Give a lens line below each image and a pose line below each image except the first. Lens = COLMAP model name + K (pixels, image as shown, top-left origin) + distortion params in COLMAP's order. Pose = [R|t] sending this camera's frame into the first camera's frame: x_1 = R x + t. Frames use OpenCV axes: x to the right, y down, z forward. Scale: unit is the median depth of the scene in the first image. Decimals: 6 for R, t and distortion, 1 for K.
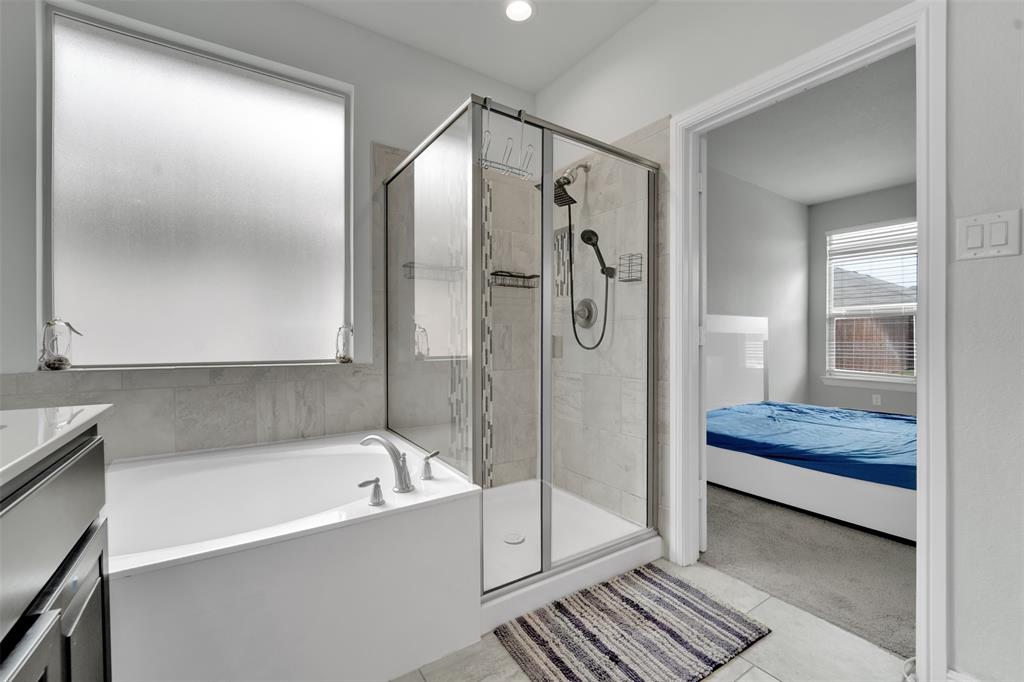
lens RADIAL K [[438.9, 0, 507.8], [0, 438.9, 343.2], [0, 0, 1]] dist [-0.001608, -0.000221]
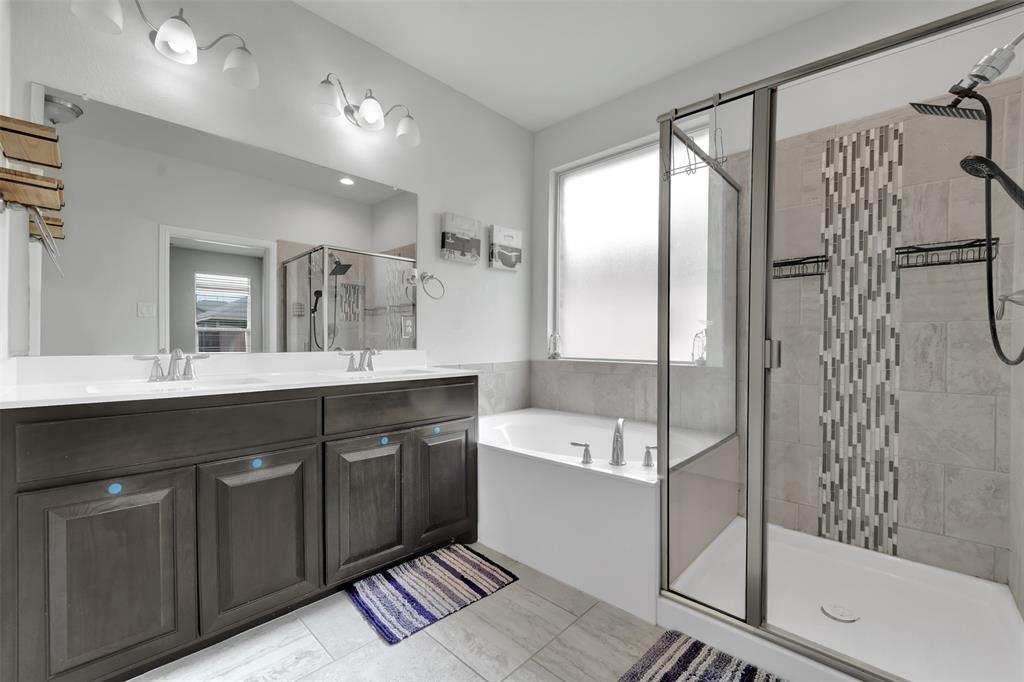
lens RADIAL K [[438.9, 0, 509.6], [0, 438.9, 344.4], [0, 0, 1]] dist [-0.001608, -0.000221]
pose [[0.205370, 0.002535, -0.978681, 0.560548], [-0.015606, 0.999878, -0.000685, -0.000351], [0.978560, 0.015414, 0.205384, 0.264842]]
